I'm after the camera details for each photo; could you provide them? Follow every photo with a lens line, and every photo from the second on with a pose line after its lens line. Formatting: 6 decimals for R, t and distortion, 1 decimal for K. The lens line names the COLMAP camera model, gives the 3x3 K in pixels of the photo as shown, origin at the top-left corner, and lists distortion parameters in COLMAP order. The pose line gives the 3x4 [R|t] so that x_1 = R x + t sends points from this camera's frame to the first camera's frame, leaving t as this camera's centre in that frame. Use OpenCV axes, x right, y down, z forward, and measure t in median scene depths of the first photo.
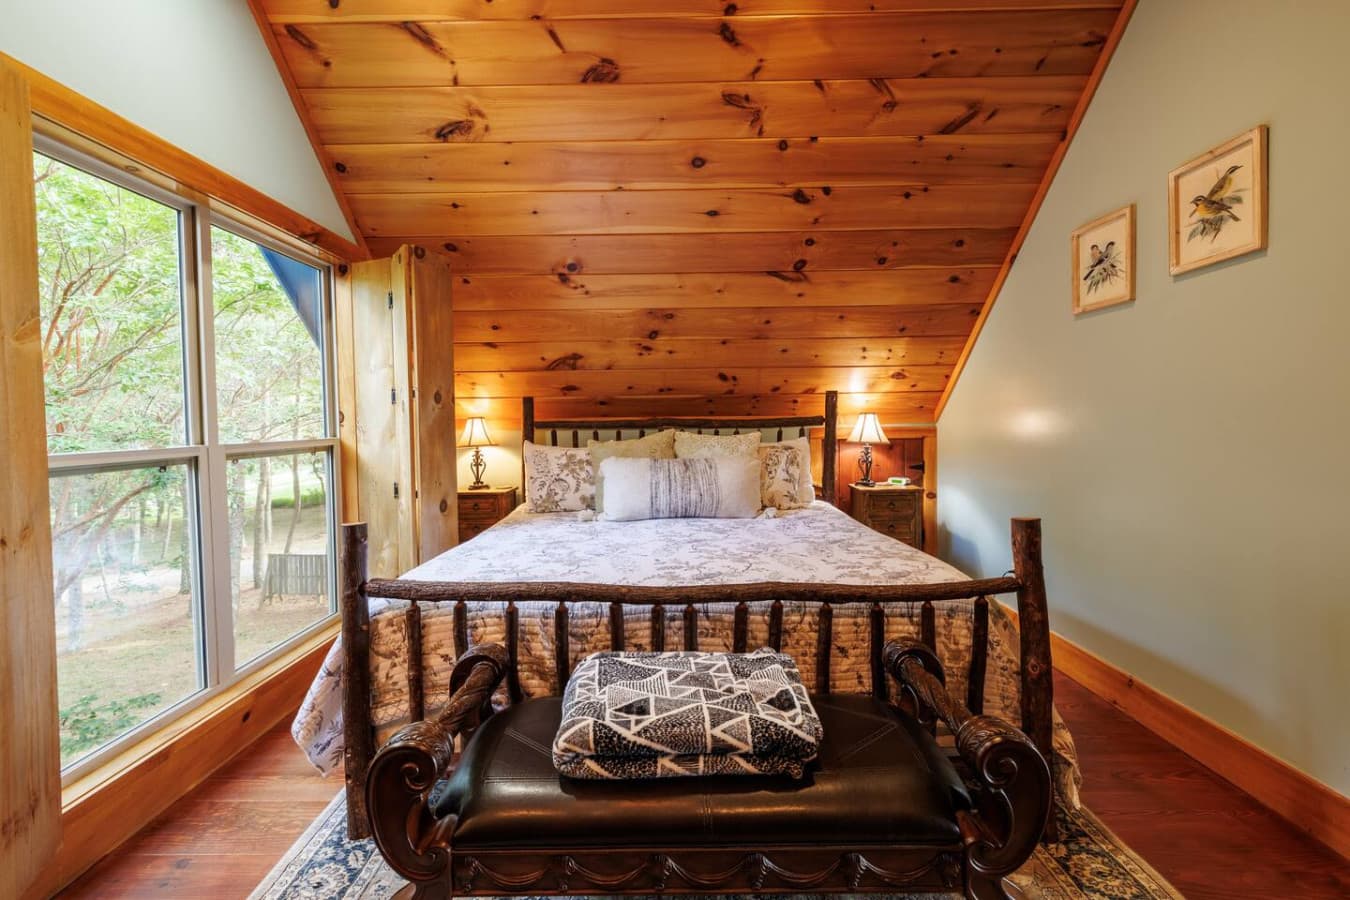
lens RADIAL K [[566.6, 0, 671.2], [0, 566.6, 443.9], [0, 0, 1]] dist [-0.002144, 0.000007]
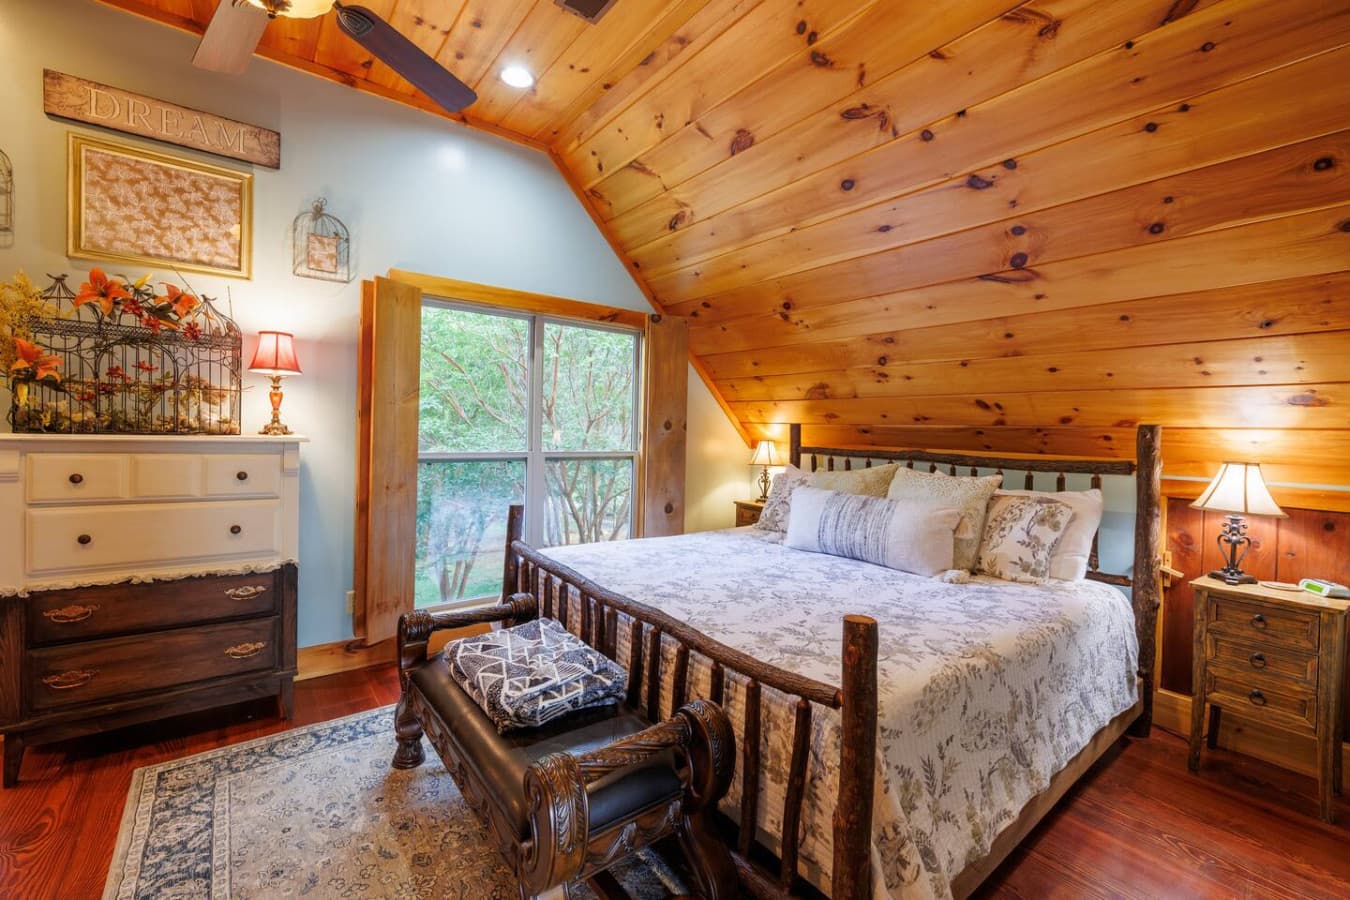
lens RADIAL K [[566.6, 0, 668.3], [0, 566.6, 444.6], [0, 0, 1]] dist [-0.002144, 0.000007]
pose [[0.609929, 0.051323, -0.790792, 0.541947], [-0.069656, 0.997510, 0.011014, -0.044767], [0.789389, 0.048366, 0.611986, 0.173403]]
